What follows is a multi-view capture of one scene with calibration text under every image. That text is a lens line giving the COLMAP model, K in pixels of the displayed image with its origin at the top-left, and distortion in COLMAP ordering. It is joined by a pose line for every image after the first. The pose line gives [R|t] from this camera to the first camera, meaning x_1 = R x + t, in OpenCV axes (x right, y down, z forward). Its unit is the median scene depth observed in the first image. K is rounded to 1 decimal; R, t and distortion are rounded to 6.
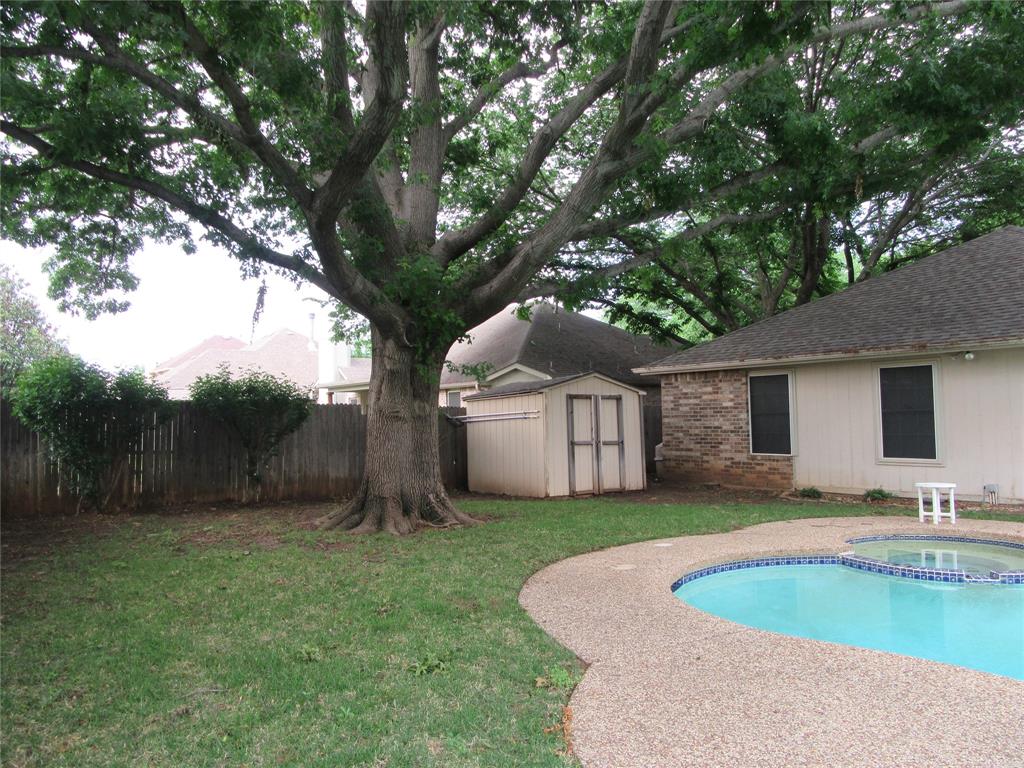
lens RADIAL K [[760.0, 0, 513.1], [0, 760.0, 383.8], [0, 0, 1]] dist [-0.002493, 0.007792]
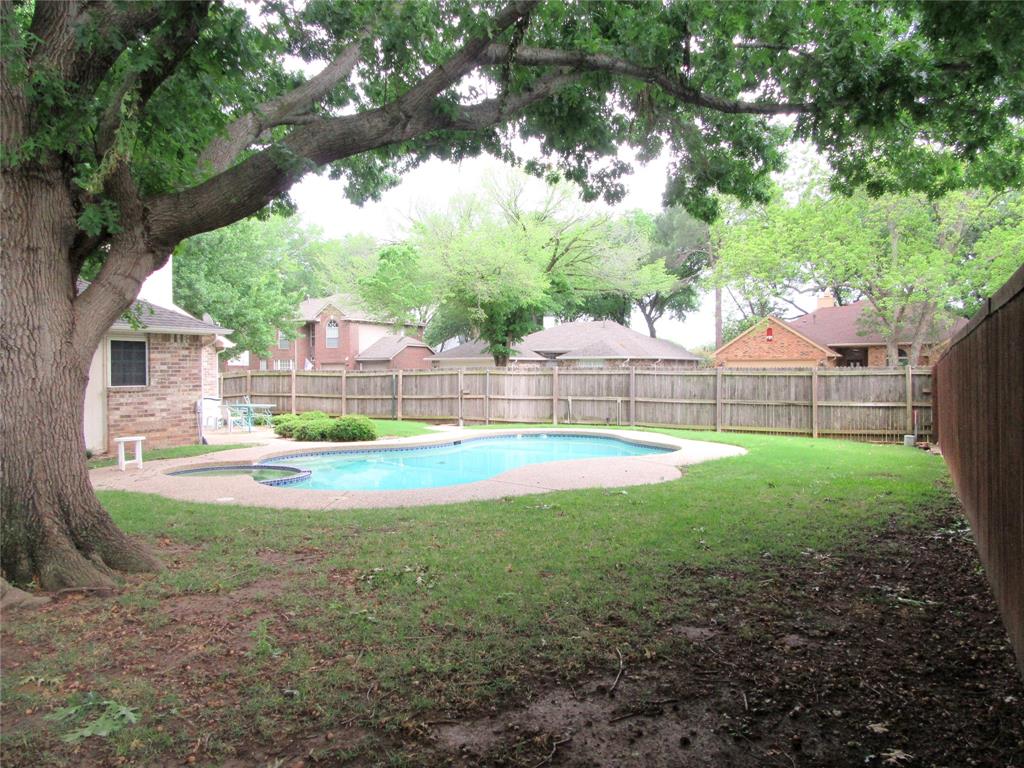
lens RADIAL K [[760.0, 0, 513.1], [0, 760.0, 383.8], [0, 0, 1]] dist [-0.002493, 0.007792]
pose [[-0.435665, 0.011831, 0.900031, -0.673013], [-0.018325, 0.999590, -0.022010, 0.048315], [-0.899922, -0.026082, -0.435270, 0.783478]]
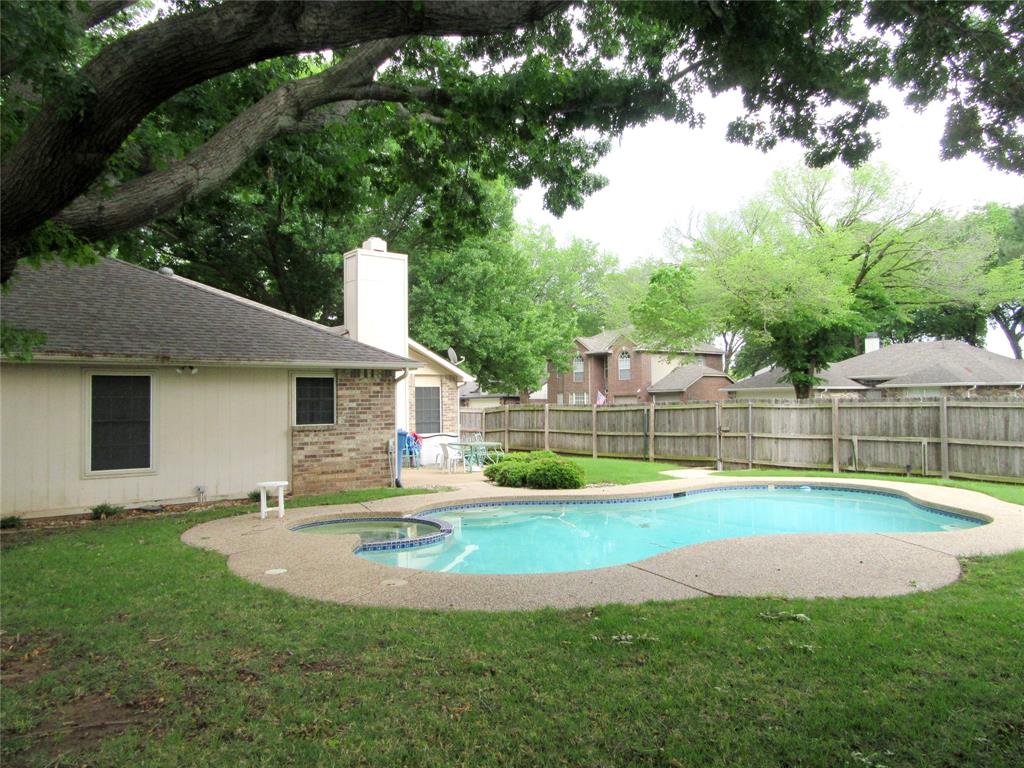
lens RADIAL K [[760.0, 0, 513.1], [0, 760.0, 383.8], [0, 0, 1]] dist [-0.002493, 0.007792]
pose [[-0.030751, 0.053714, 0.998083, -0.487173], [-0.023388, 0.998243, -0.054443, 0.030409], [-0.999253, -0.025017, -0.029441, 0.541108]]
